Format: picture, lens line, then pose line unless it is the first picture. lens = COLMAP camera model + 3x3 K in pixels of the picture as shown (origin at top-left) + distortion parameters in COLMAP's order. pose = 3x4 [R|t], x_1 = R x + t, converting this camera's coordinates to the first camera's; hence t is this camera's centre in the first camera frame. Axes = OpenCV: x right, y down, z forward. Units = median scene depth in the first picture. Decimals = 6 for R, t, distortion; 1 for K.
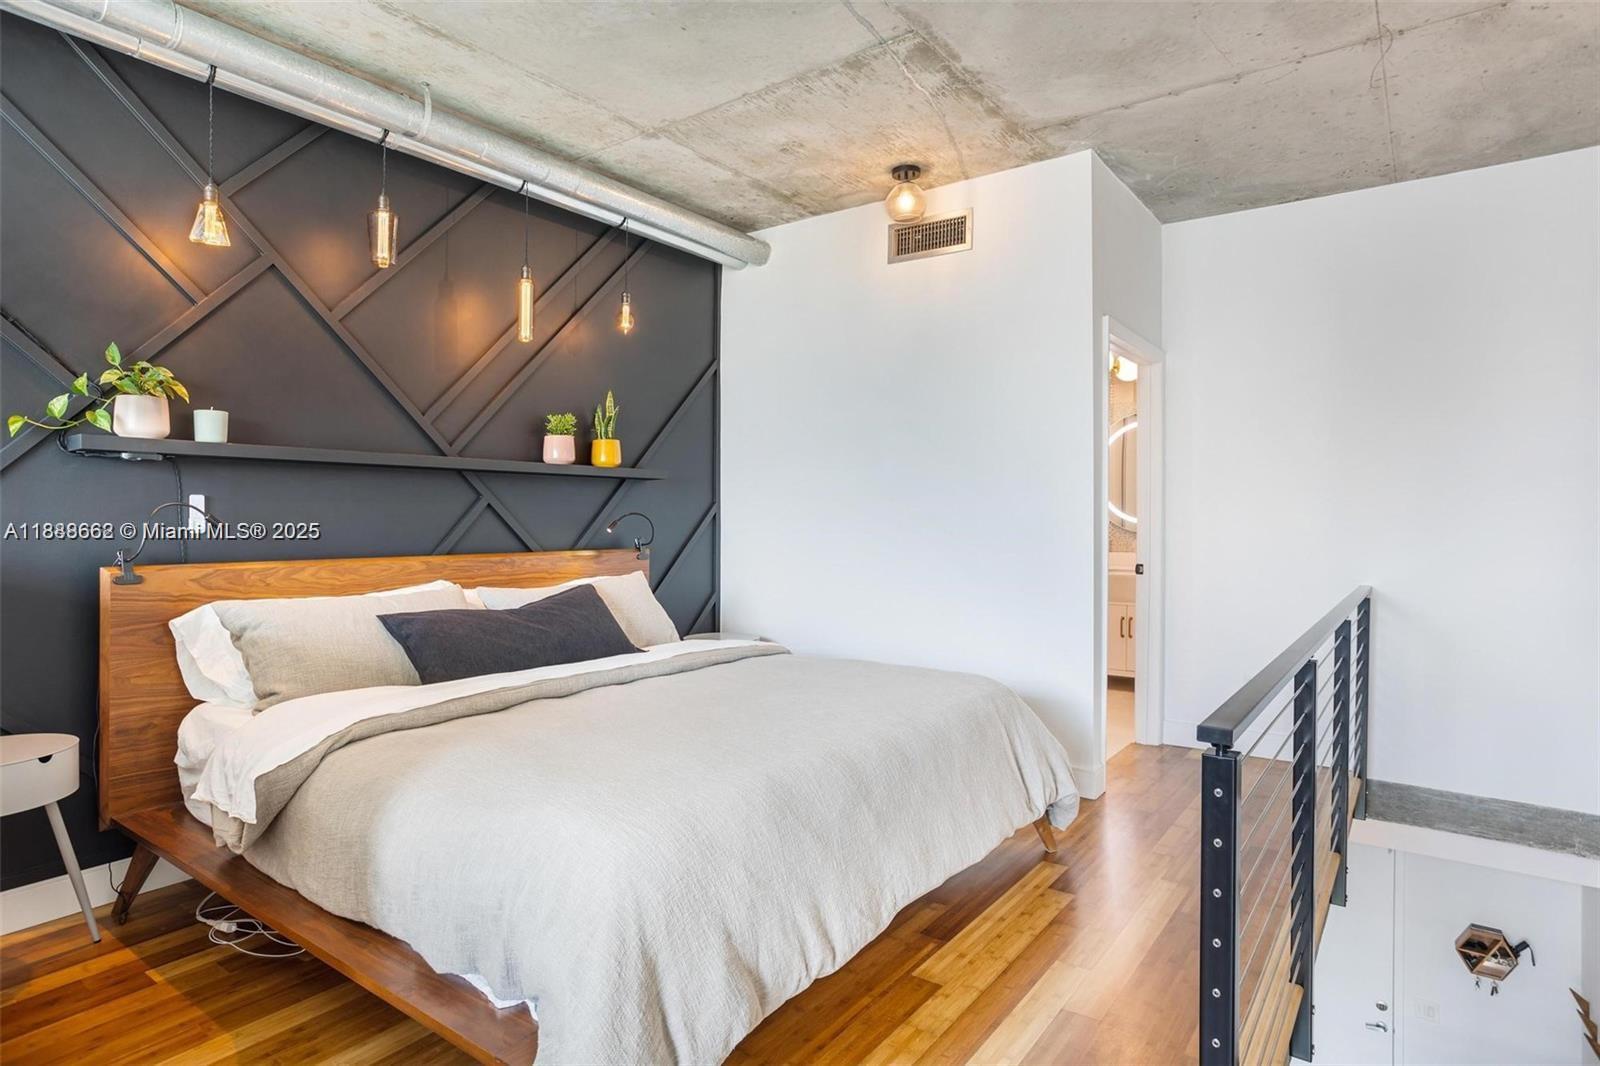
lens RADIAL K [[880.9, 0, 800.0], [0, 880.9, 533.0], [0, 0, 1]] dist [-0.052916, 0.001313]
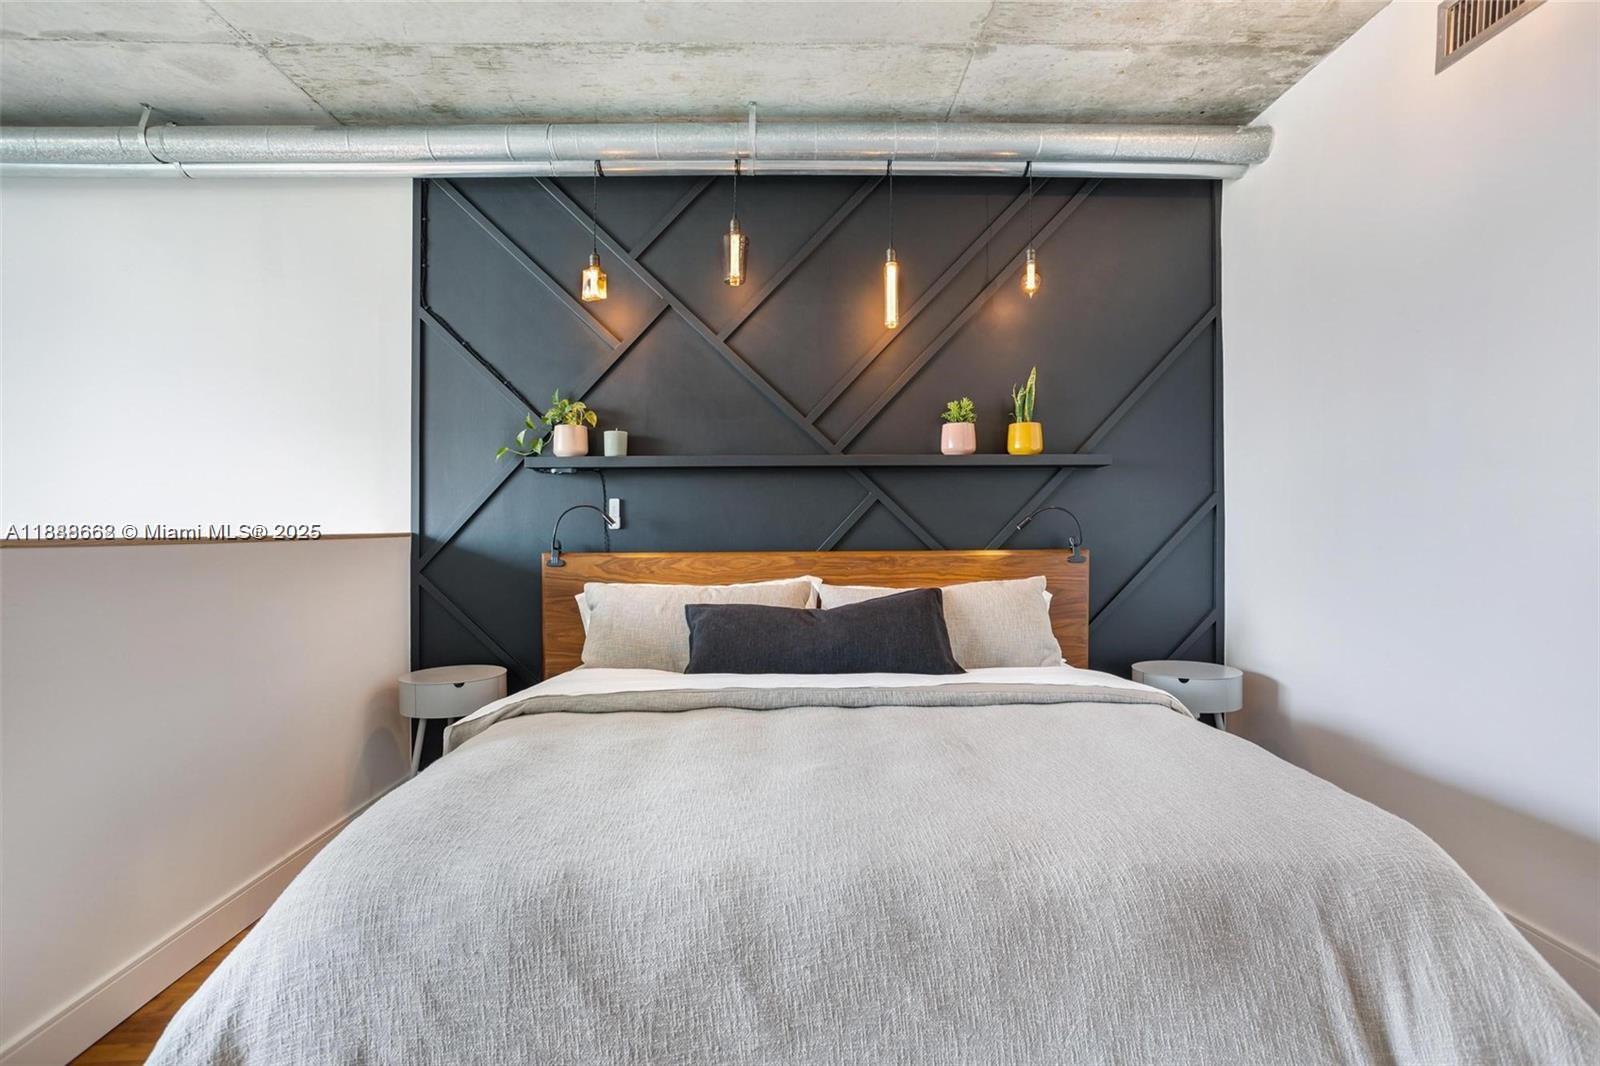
lens RADIAL K [[780.2, 0, 795.2], [0, 780.2, 523.8], [0, 0, 1]] dist [-0.051353, 0.032552]
pose [[0.596816, -0.003116, -0.802372, 0.300197], [-0.004586, 0.999963, -0.007294, 0.000160], [0.802365, 0.008033, 0.596779, 0.413532]]
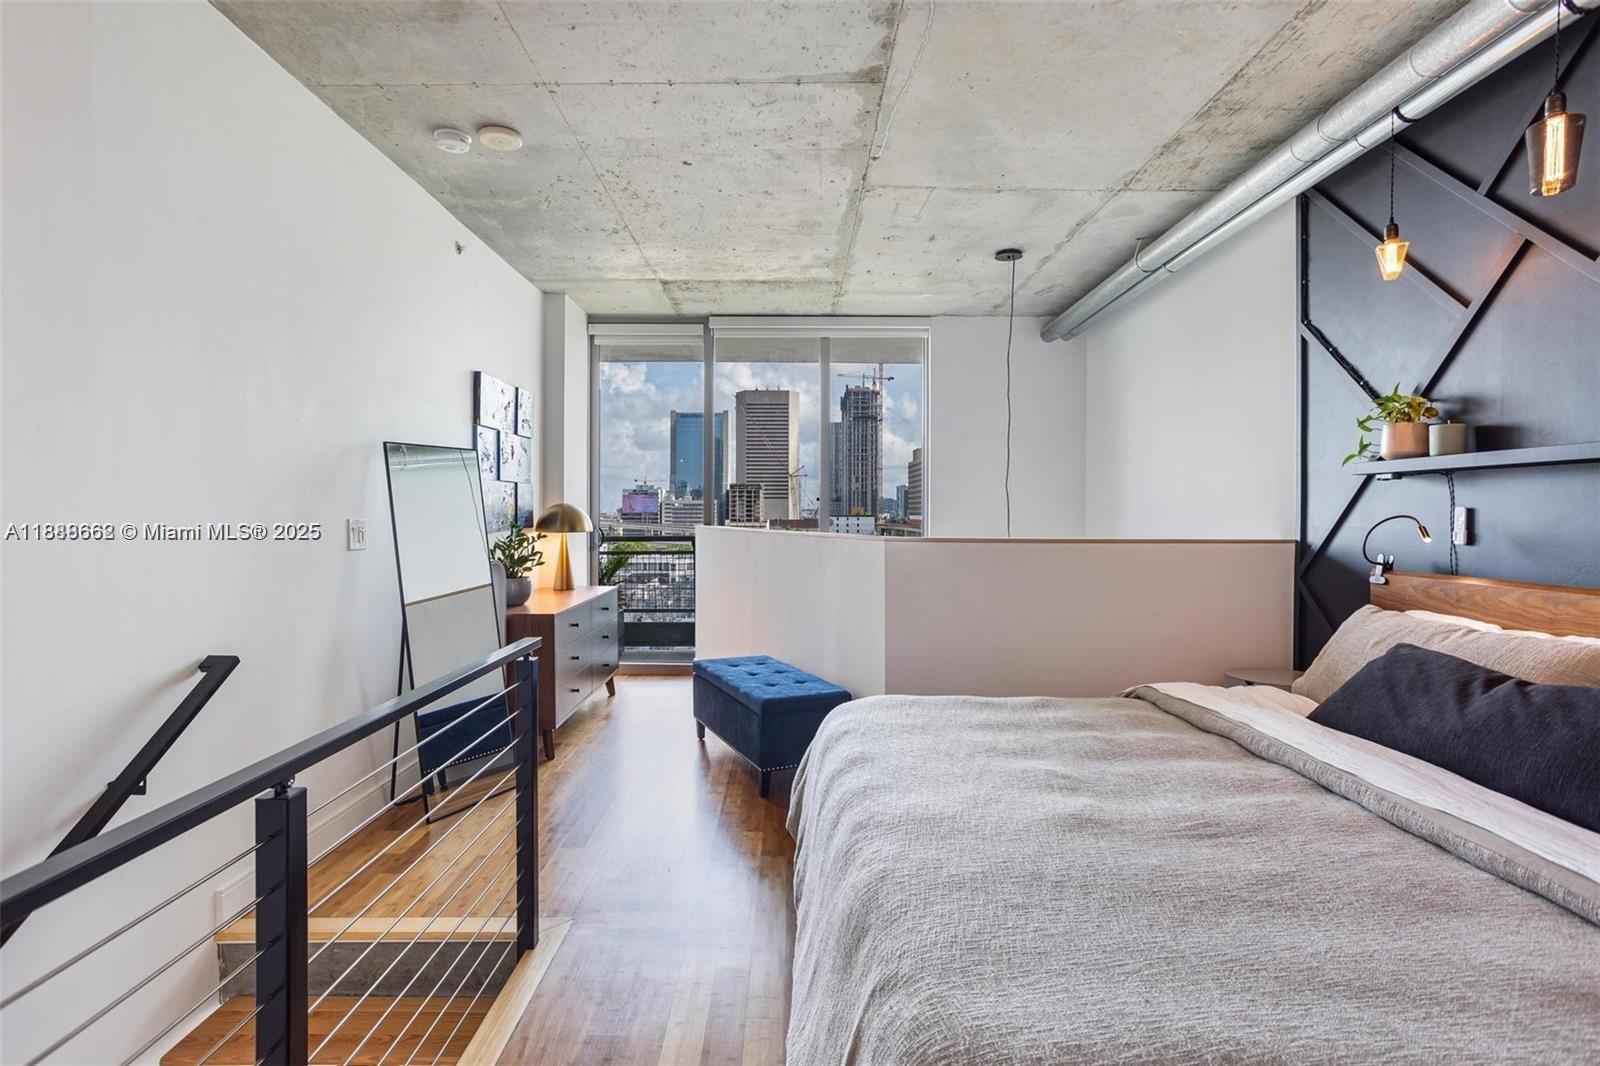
lens RADIAL K [[791.1, 0, 798.7], [0, 791.1, 505.6], [0, 0, 1]] dist [0.003157, 0.000633]
pose [[-0.801422, -0.005001, -0.598078, 0.384607], [-0.006046, 0.999982, -0.000260, -0.031805], [0.598068, 0.003407, -0.801438, 1.006286]]
